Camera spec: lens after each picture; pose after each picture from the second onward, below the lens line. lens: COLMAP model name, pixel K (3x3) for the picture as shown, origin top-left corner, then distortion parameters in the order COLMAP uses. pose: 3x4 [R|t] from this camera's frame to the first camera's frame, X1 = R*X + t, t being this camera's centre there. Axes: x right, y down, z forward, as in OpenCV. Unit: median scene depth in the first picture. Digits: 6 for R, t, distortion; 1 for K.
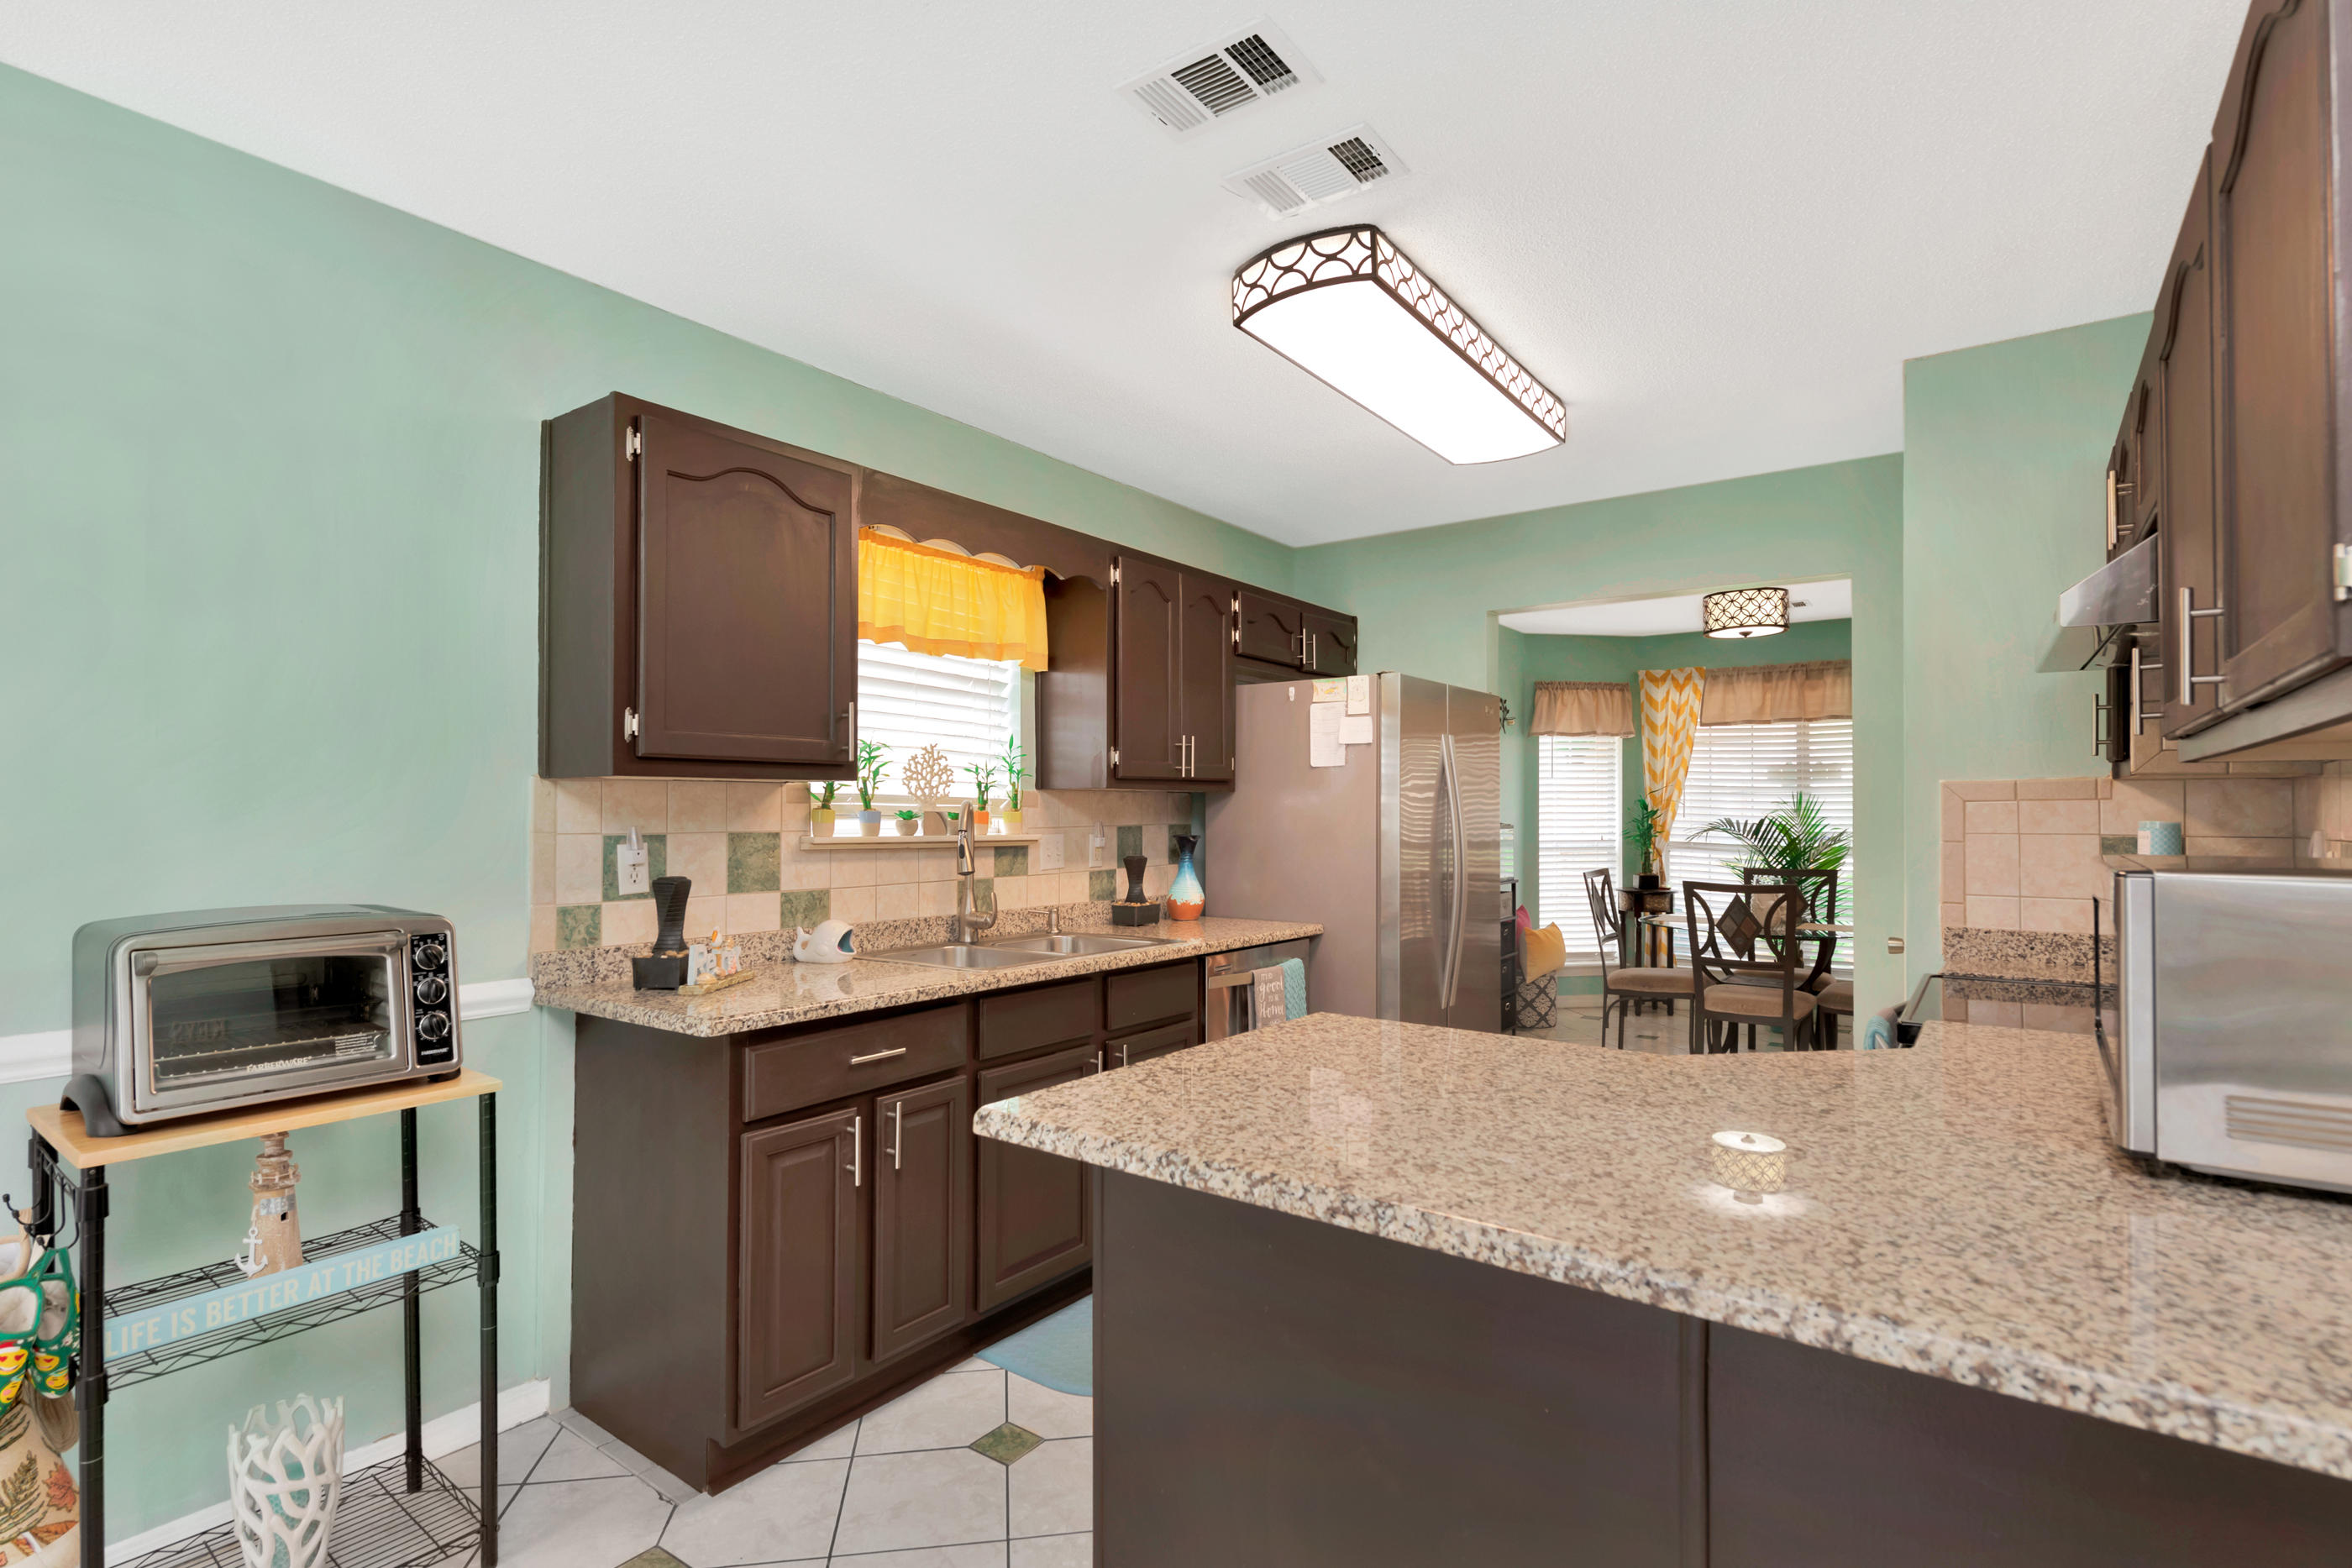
lens RADIAL K [[1149.8, 0, 1252.7], [0, 1149.8, 787.4], [0, 0, 1]] dist [0.004067, -0.004874]
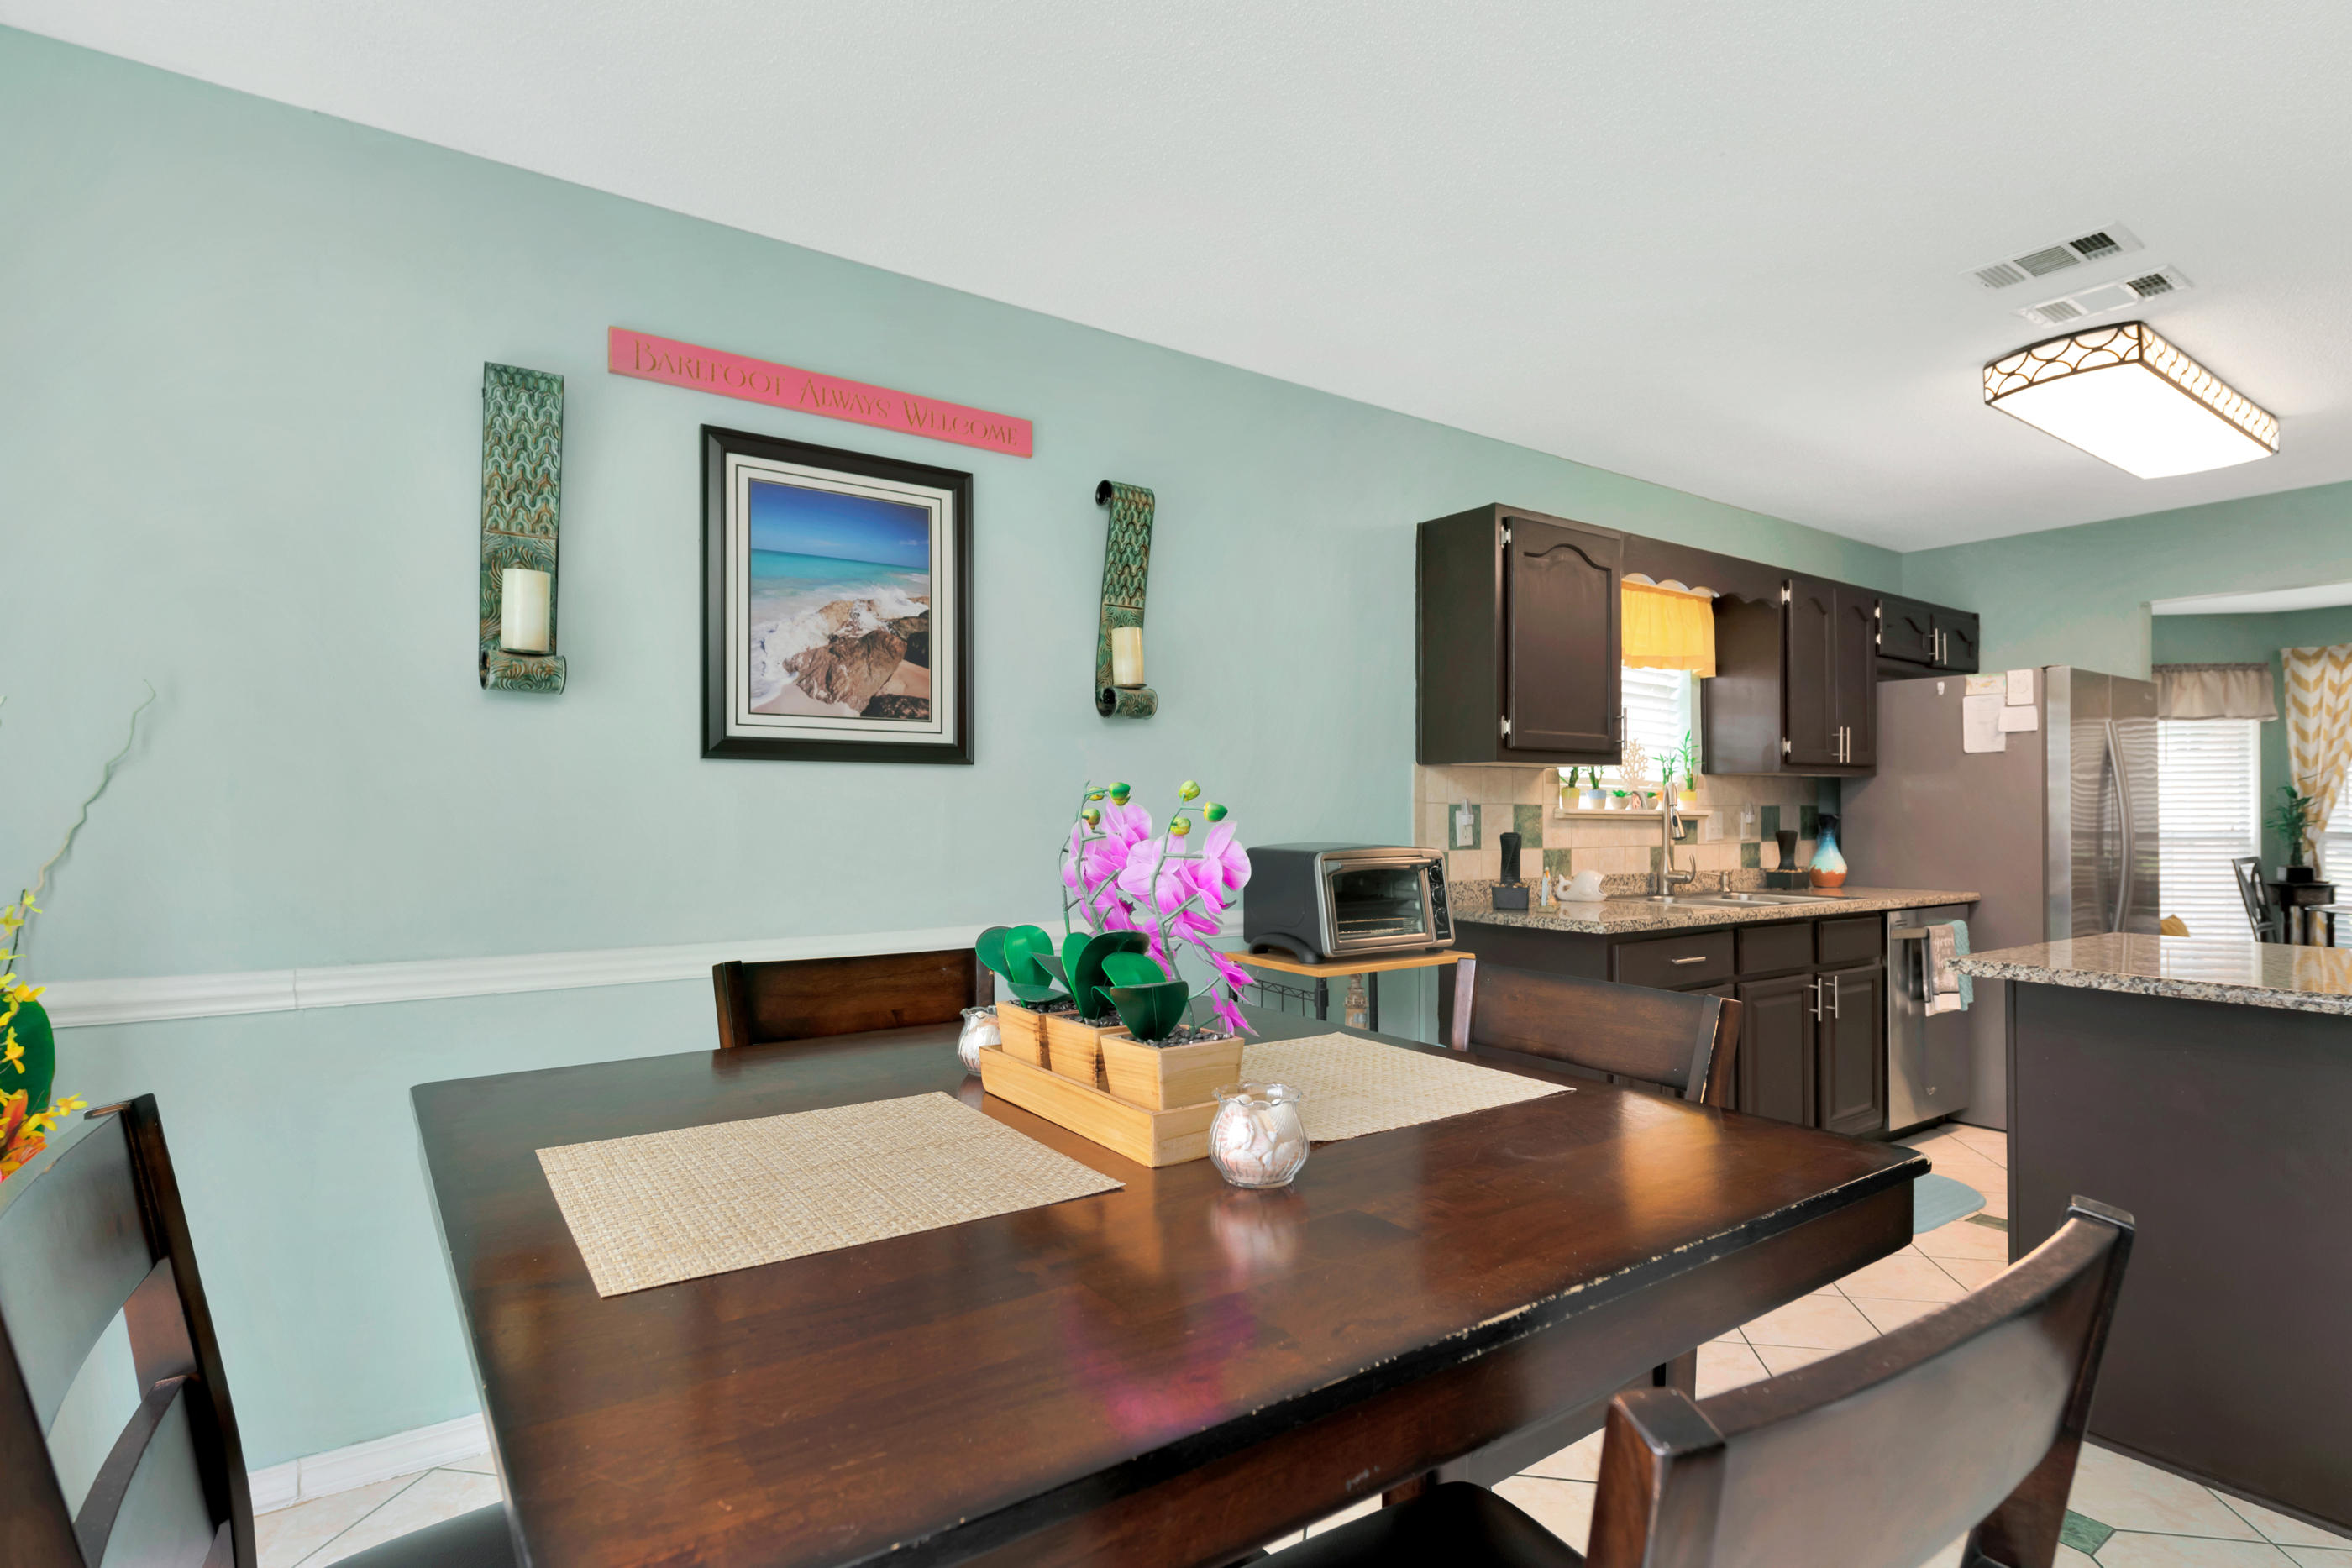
lens RADIAL K [[1174.6, 0, 1174.8], [0, 1174.6, 784.5], [0, 0, 1]] dist [0.000685, -0.000722]
pose [[0.929715, -0.004578, -0.368251, -0.297600], [0.003552, 0.999988, -0.003464, 0.017831], [0.368263, 0.001912, 0.929720, -0.433220]]
